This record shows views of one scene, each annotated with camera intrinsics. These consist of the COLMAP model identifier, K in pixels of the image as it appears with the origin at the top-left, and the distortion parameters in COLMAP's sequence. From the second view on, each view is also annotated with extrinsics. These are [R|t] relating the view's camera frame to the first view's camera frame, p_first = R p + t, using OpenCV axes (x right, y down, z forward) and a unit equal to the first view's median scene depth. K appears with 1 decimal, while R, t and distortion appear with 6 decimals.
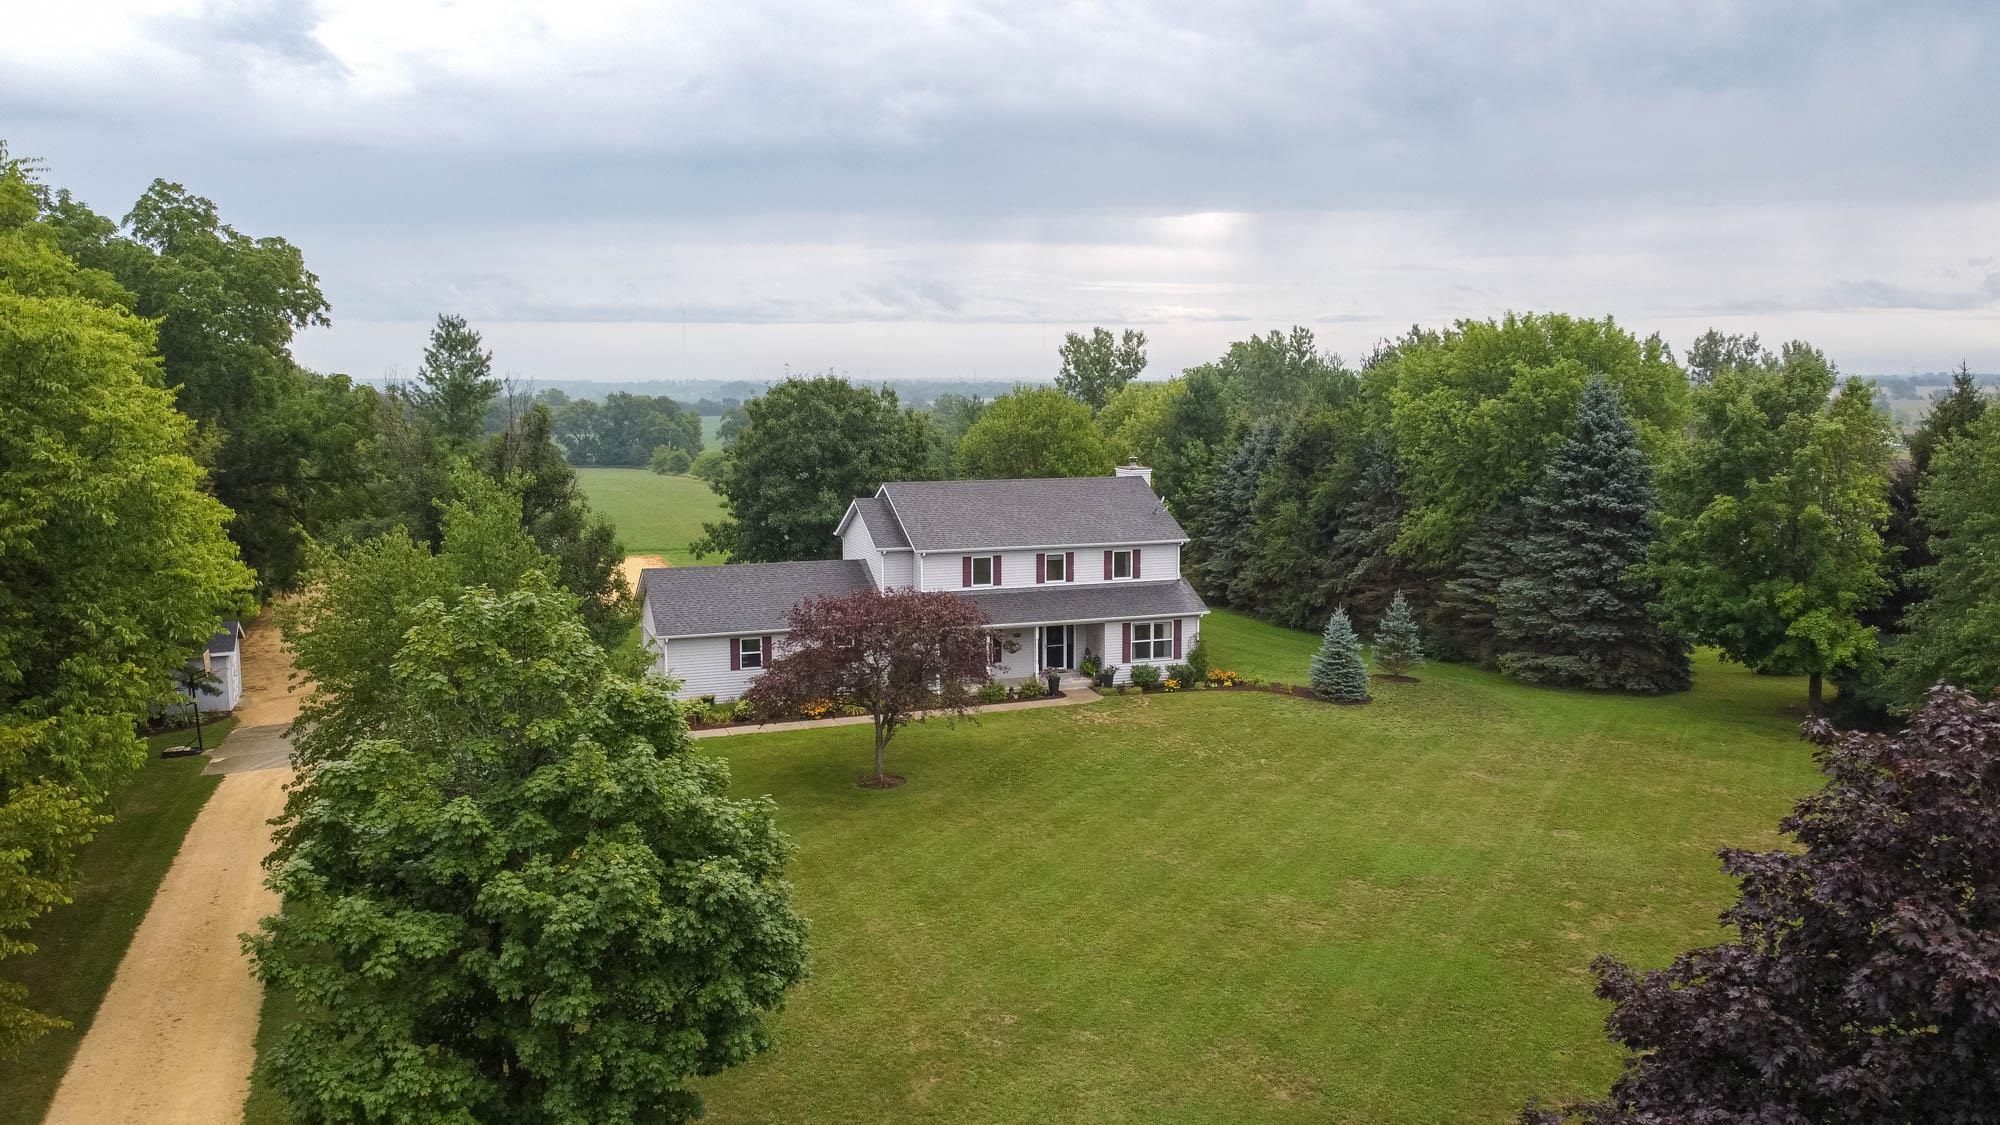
lens RADIAL K [[1526.2, 0, 1000.0], [0, 1526.2, 562.5], [0, 0, 1]] dist [-0.002891, -0.000620]
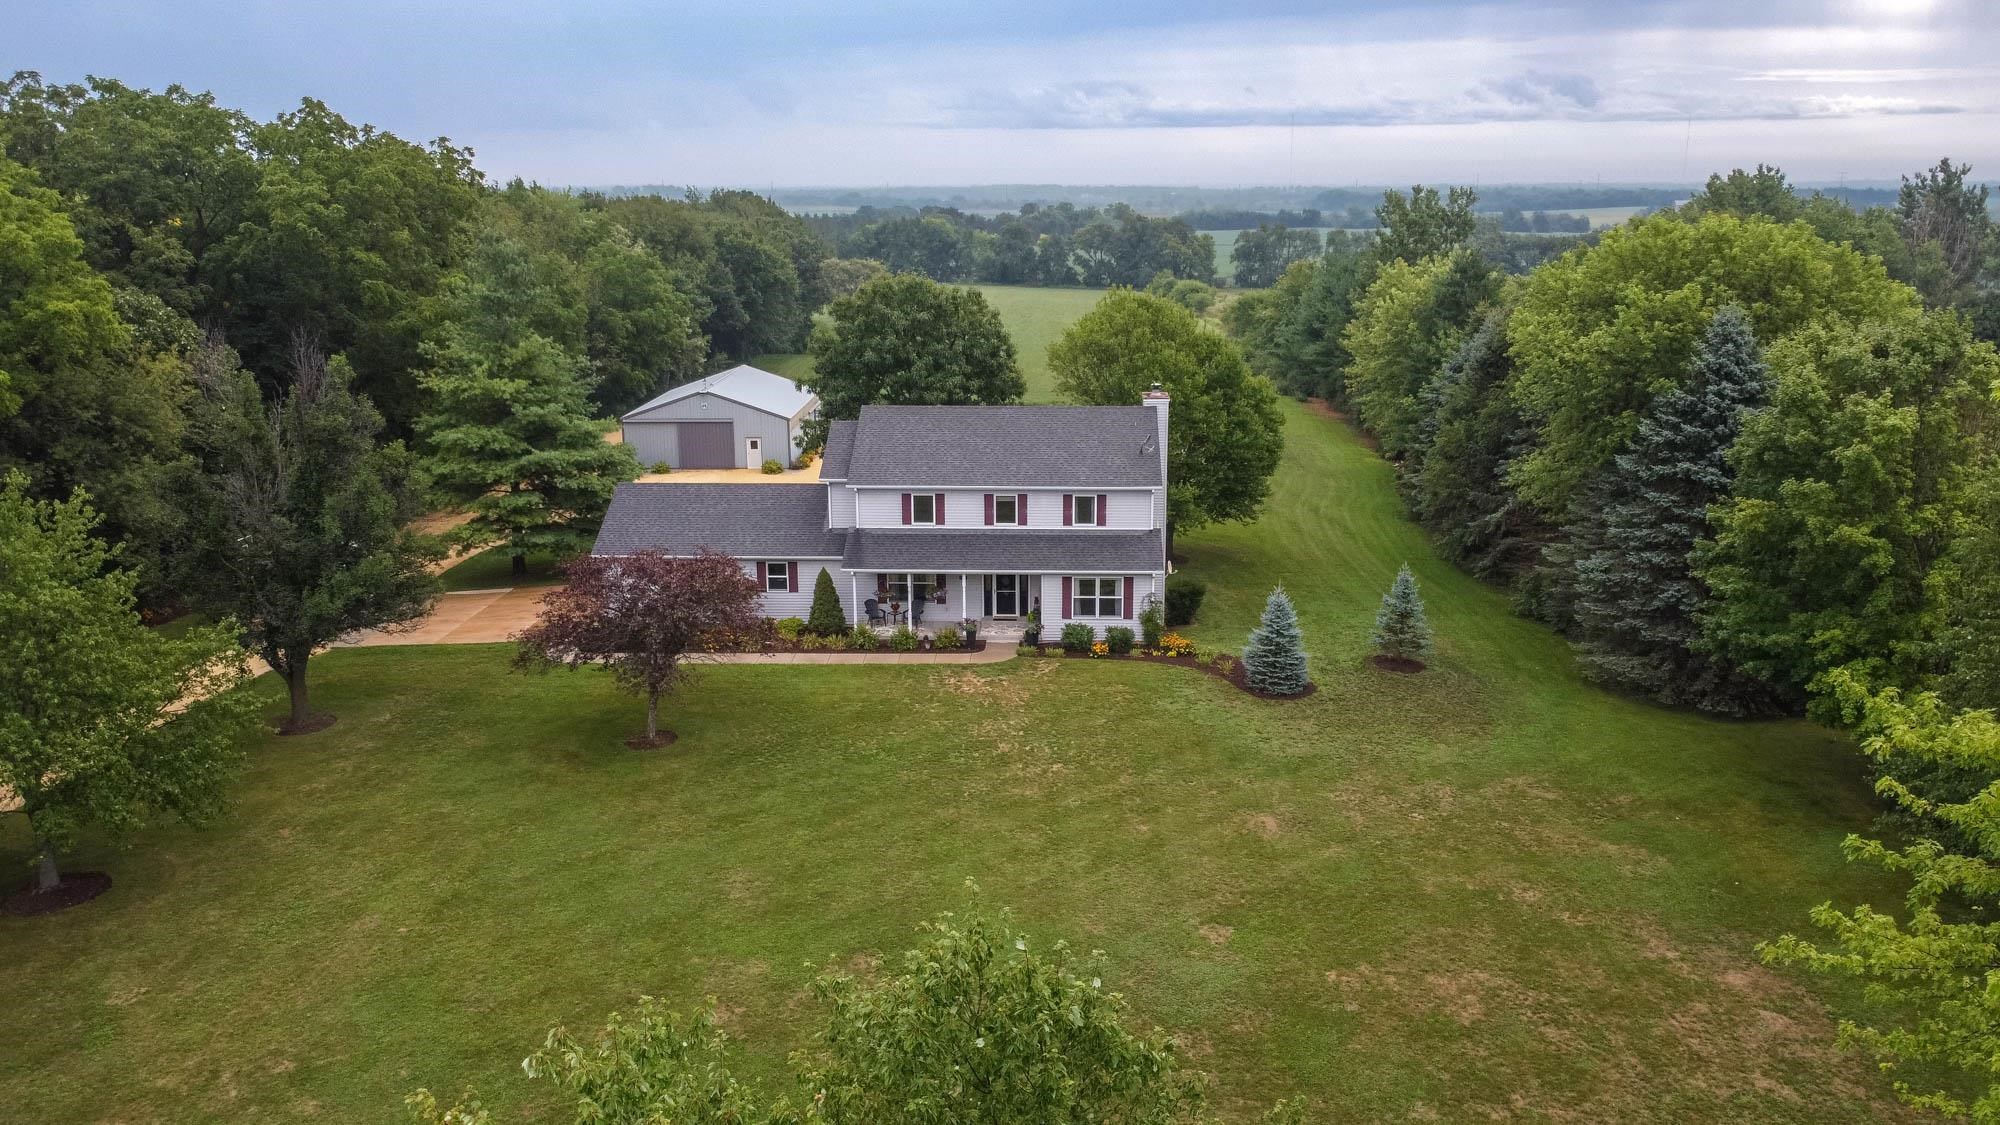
lens RADIAL K [[1499.8, 0, 1000.0], [0, 1499.8, 562.5], [0, 0, 1]] dist [-0.001621, -0.002087]
pose [[0.923897, 0.091493, -0.371543, 0.360893], [-0.043365, 0.989773, 0.135900, -0.085405], [0.380177, -0.109445, 0.918416, 0.145721]]
